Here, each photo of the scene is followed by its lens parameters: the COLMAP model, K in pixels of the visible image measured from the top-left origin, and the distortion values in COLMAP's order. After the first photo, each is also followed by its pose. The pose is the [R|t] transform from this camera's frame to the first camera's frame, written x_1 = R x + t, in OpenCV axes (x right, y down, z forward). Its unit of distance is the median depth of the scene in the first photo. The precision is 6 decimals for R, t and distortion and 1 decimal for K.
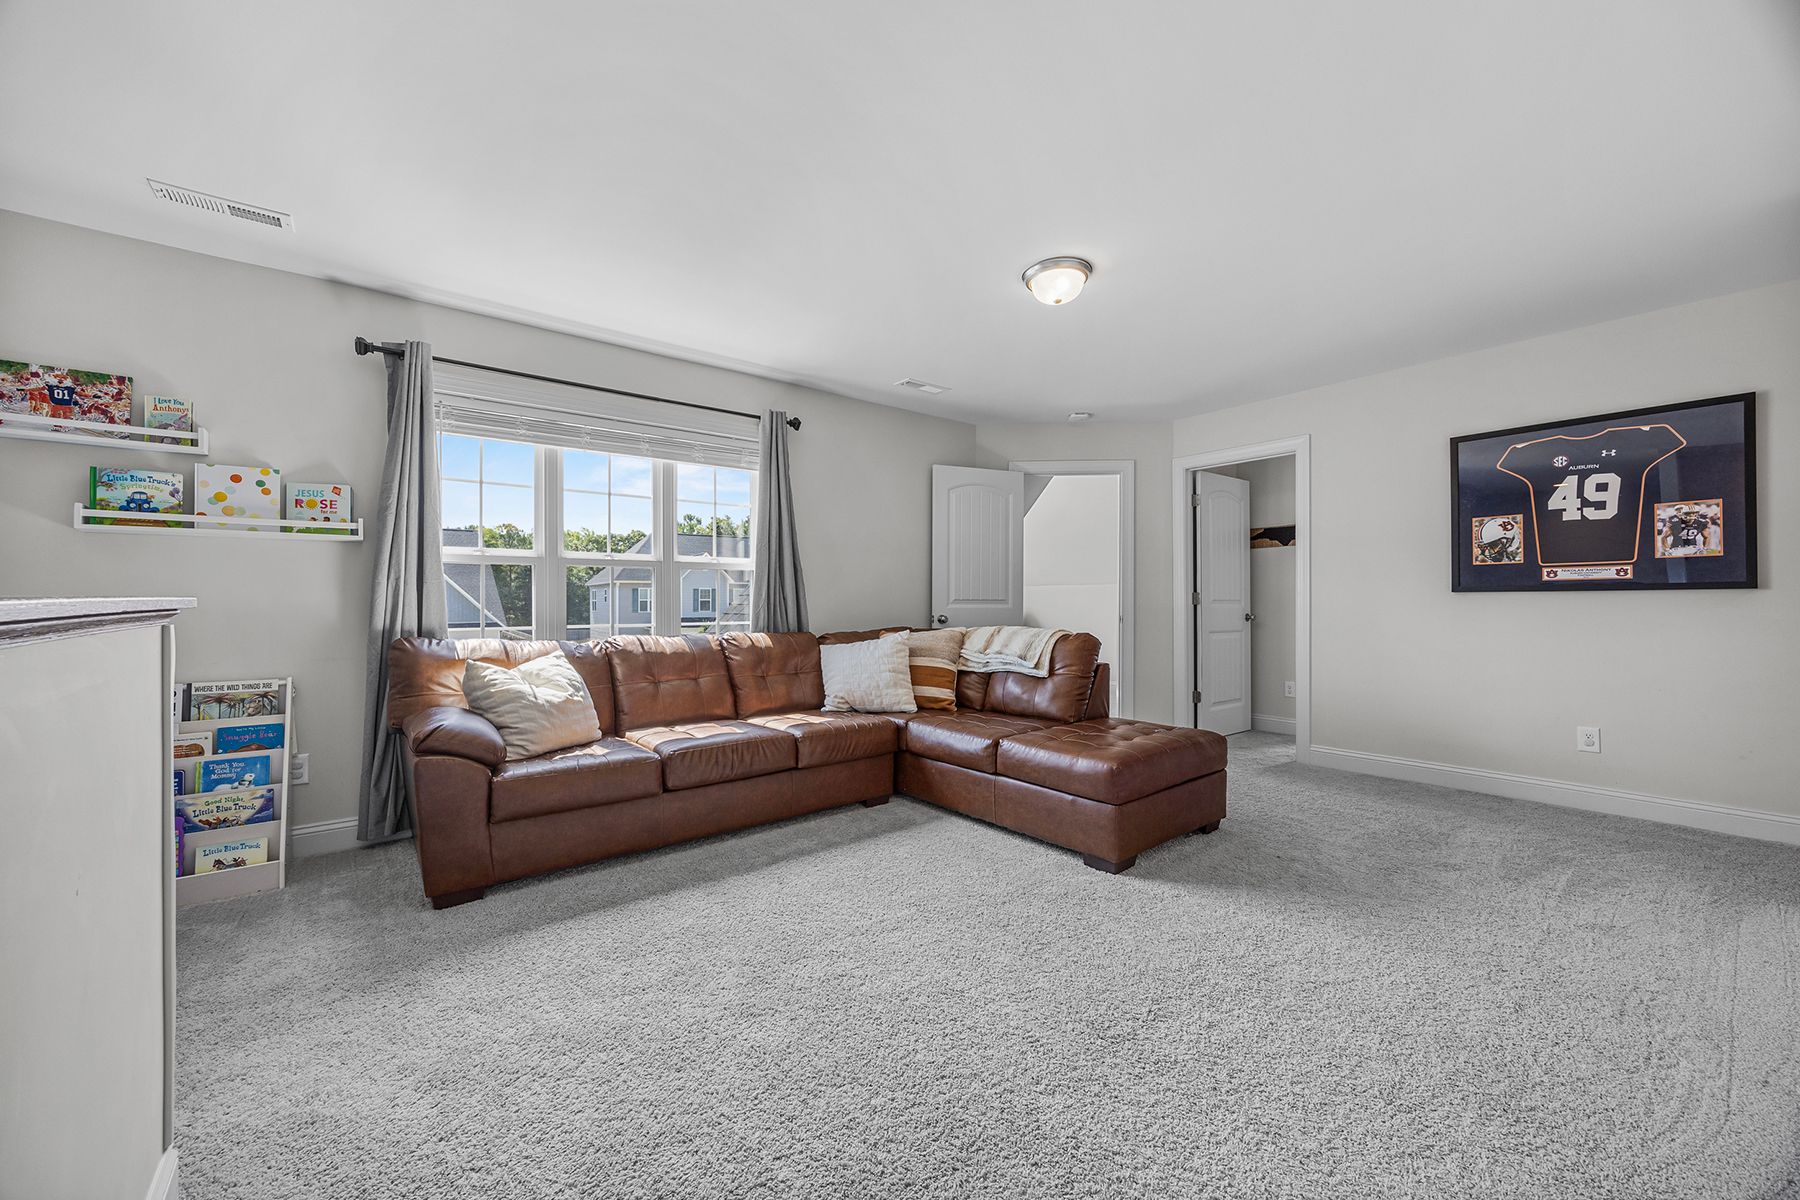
lens RADIAL K [[681.0, 0, 895.8], [0, 681.0, 602.0], [0, 0, 1]] dist [-0.001431, -0.000681]
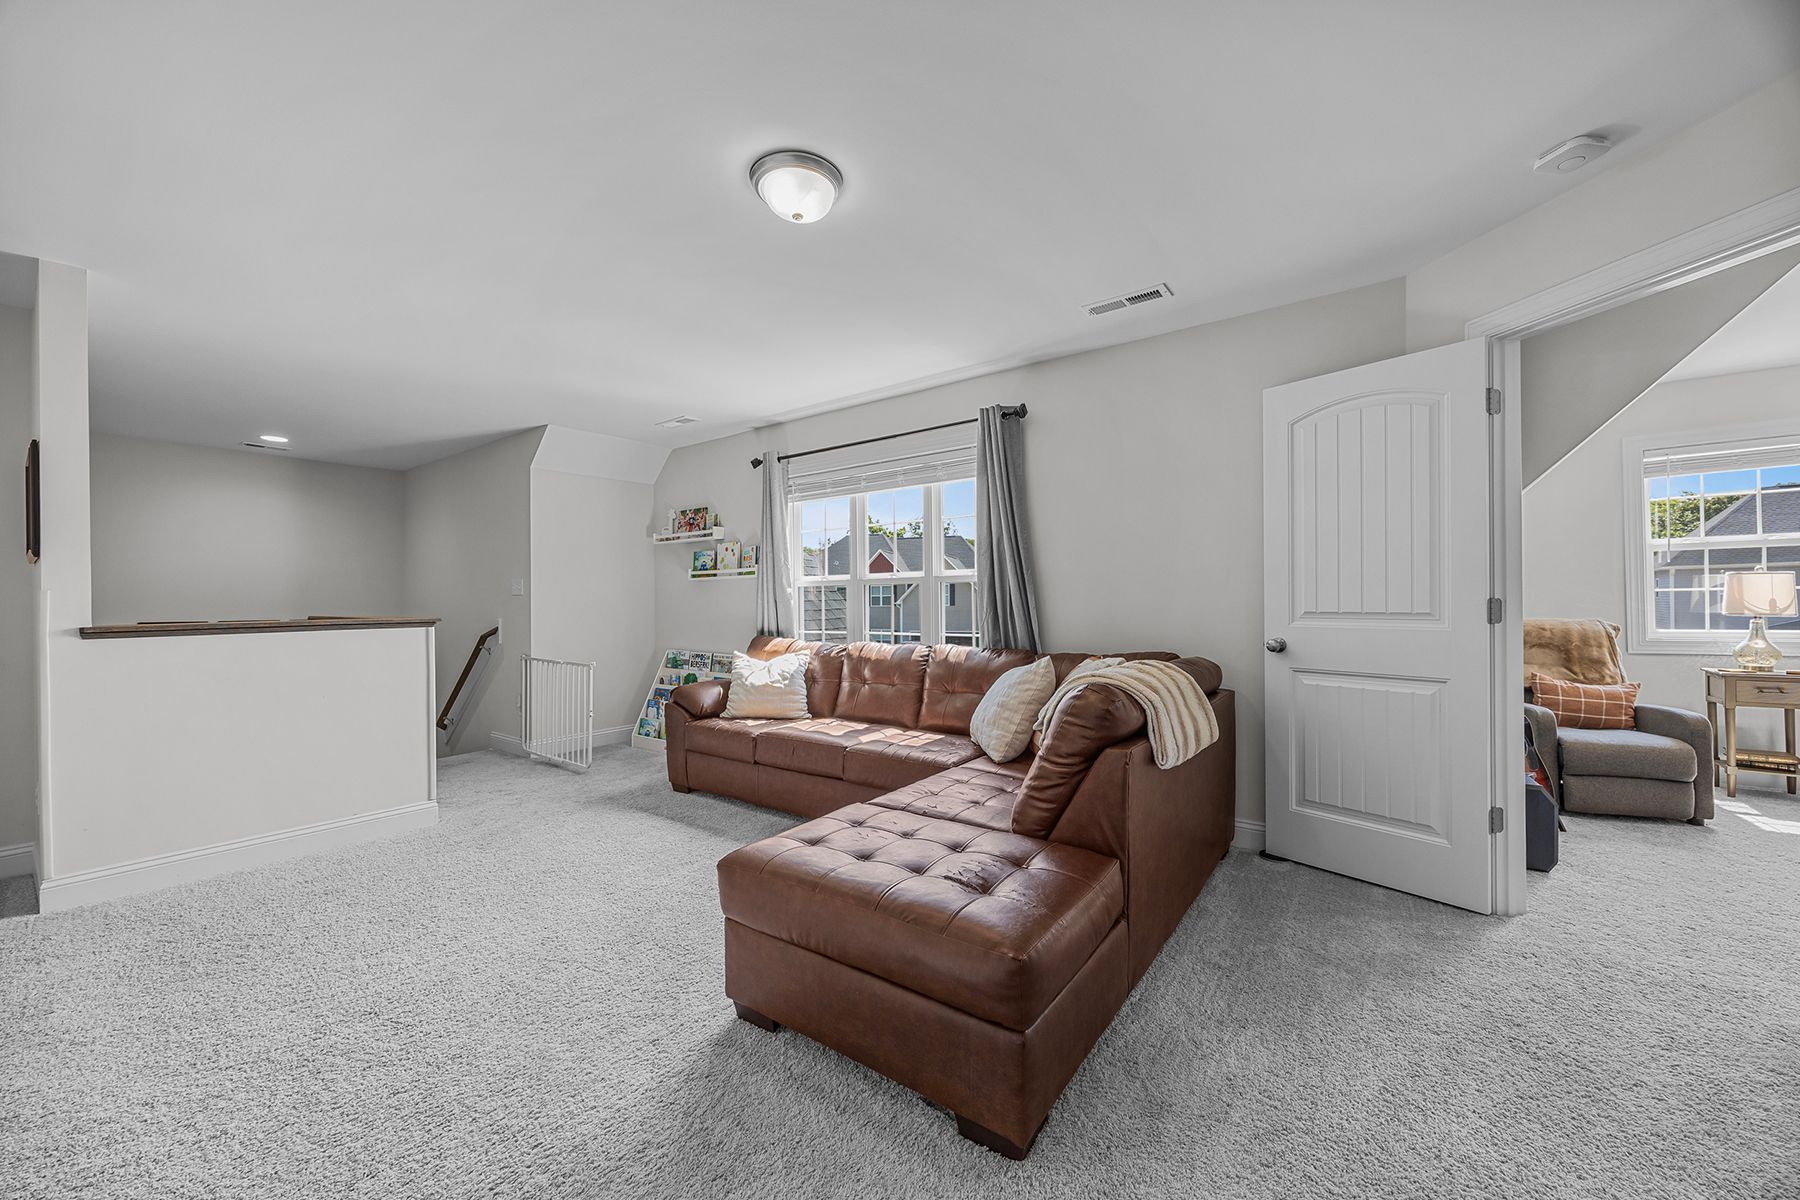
lens RADIAL K [[681.0, 0, 889.9], [0, 681.0, 601.4], [0, 0, 1]] dist [-0.001431, -0.000681]
pose [[0.252290, -0.006211, -0.967632, 0.743911], [0.005694, 0.999972, -0.004934, -0.015323], [0.967635, -0.004265, 0.252318, 0.699862]]
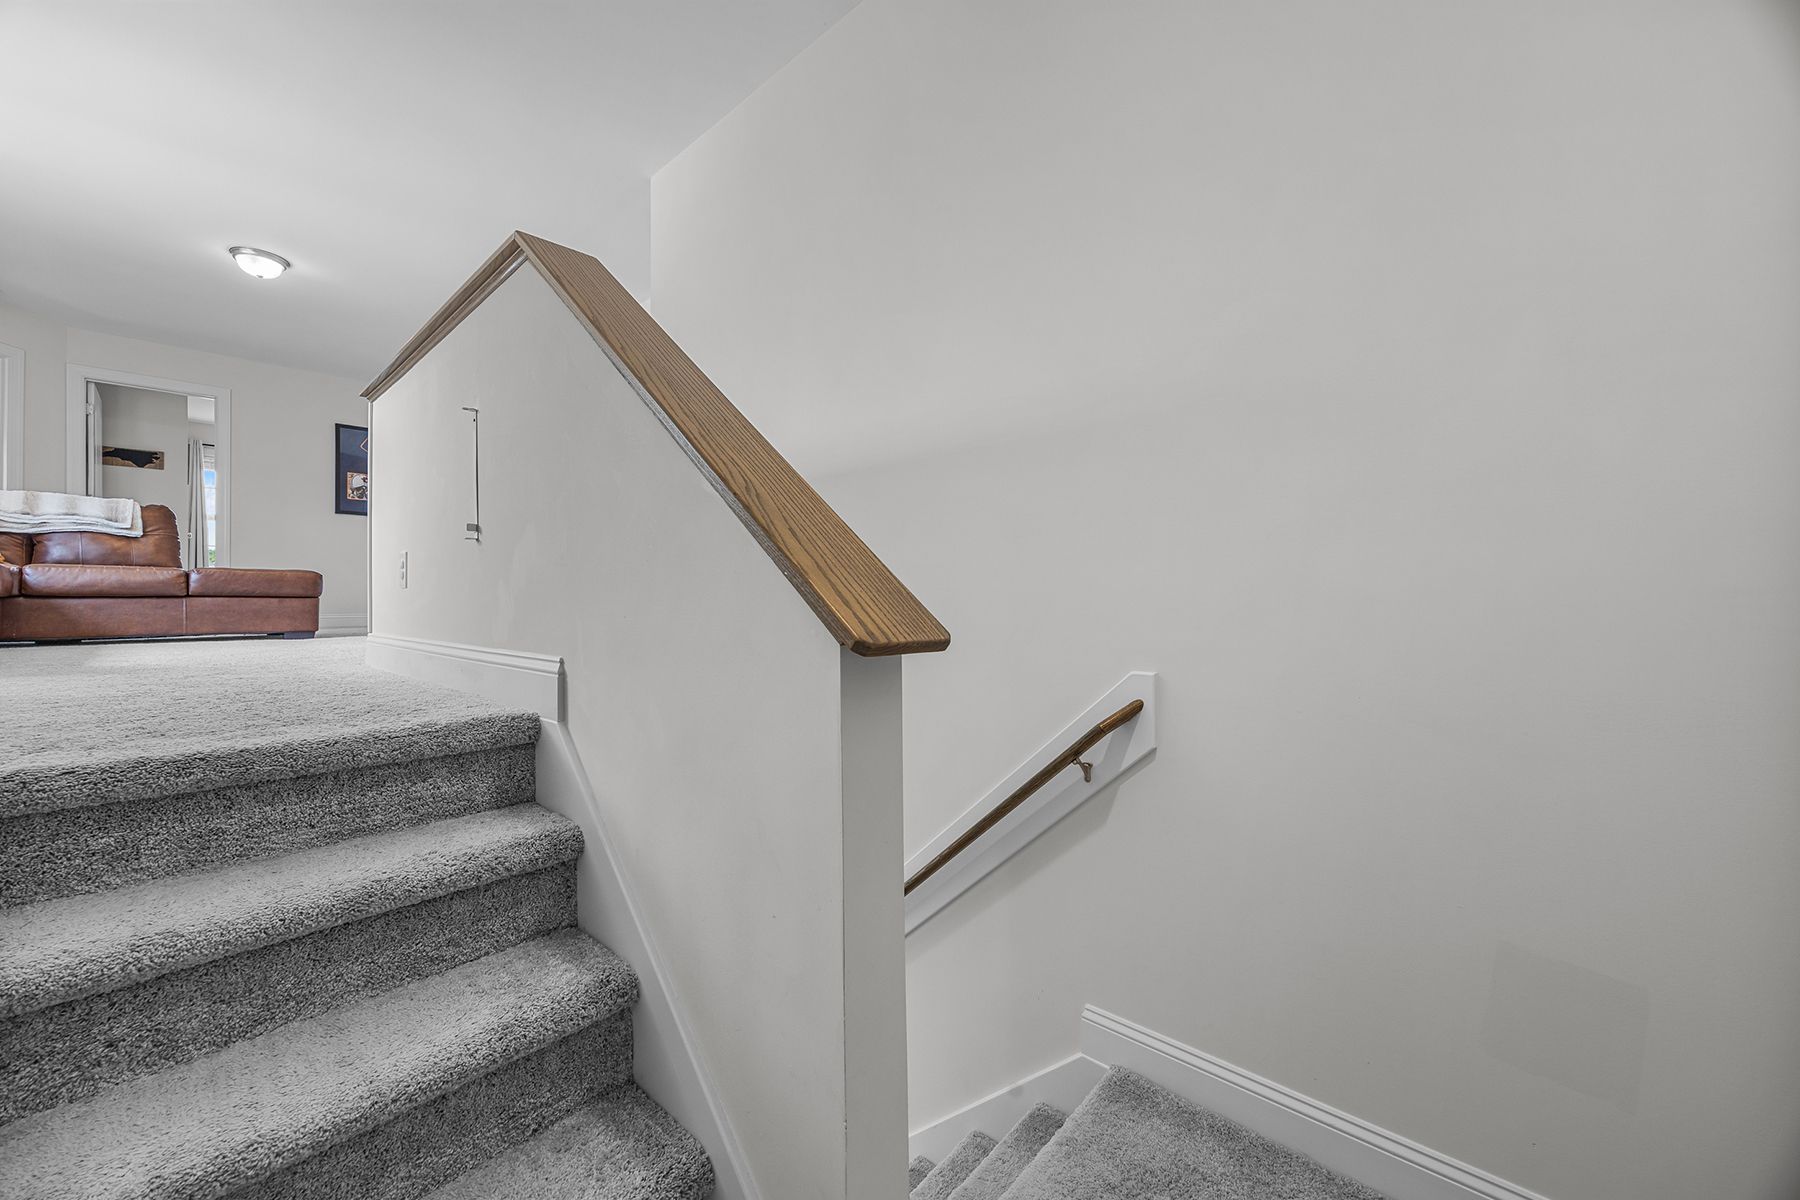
lens RADIAL K [[681.0, 0, 898.8], [0, 681.0, 598.5], [0, 0, 1]] dist [-0.001431, -0.000681]
pose [[-0.158779, 0.006667, 0.987292, -1.245146], [0.002601, 0.999977, -0.006334, 0.243616], [-0.987311, 0.001562, -0.158793, -0.143509]]
